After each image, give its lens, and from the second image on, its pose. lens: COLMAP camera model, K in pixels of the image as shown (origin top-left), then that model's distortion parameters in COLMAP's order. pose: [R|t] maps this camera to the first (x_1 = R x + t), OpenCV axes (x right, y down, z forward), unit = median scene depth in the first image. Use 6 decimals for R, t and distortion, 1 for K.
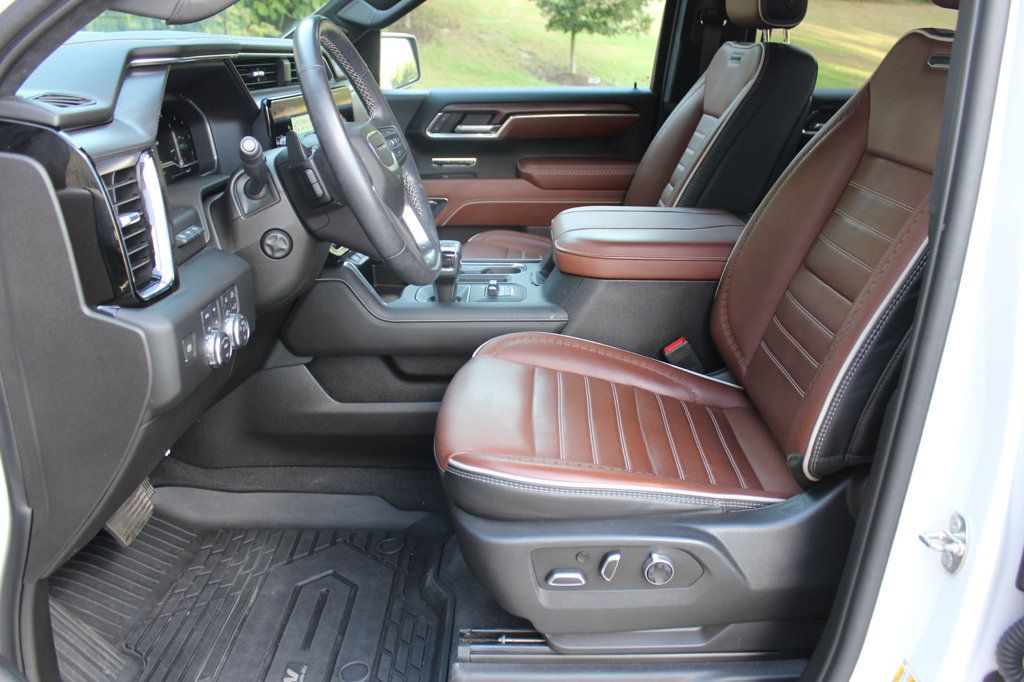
lens RADIAL K [[850.9, 0, 512.0], [0, 850.9, 341.0], [0, 0, 1]] dist [-0.160526, 0.128500]
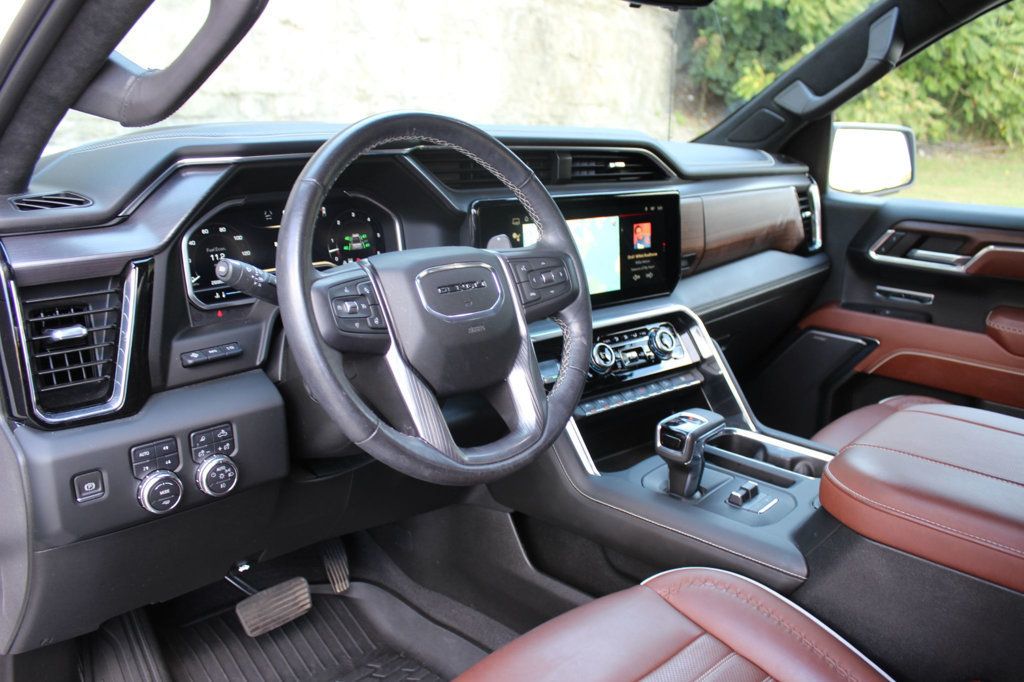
lens RADIAL K [[850.9, 0, 512.0], [0, 850.9, 341.0], [0, 0, 1]] dist [-0.160526, 0.128500]
pose [[0.725047, 0.194088, -0.660785, 0.180144], [-0.245604, 0.969251, 0.015202, -0.097722], [0.643417, 0.151269, 0.750421, 0.221628]]
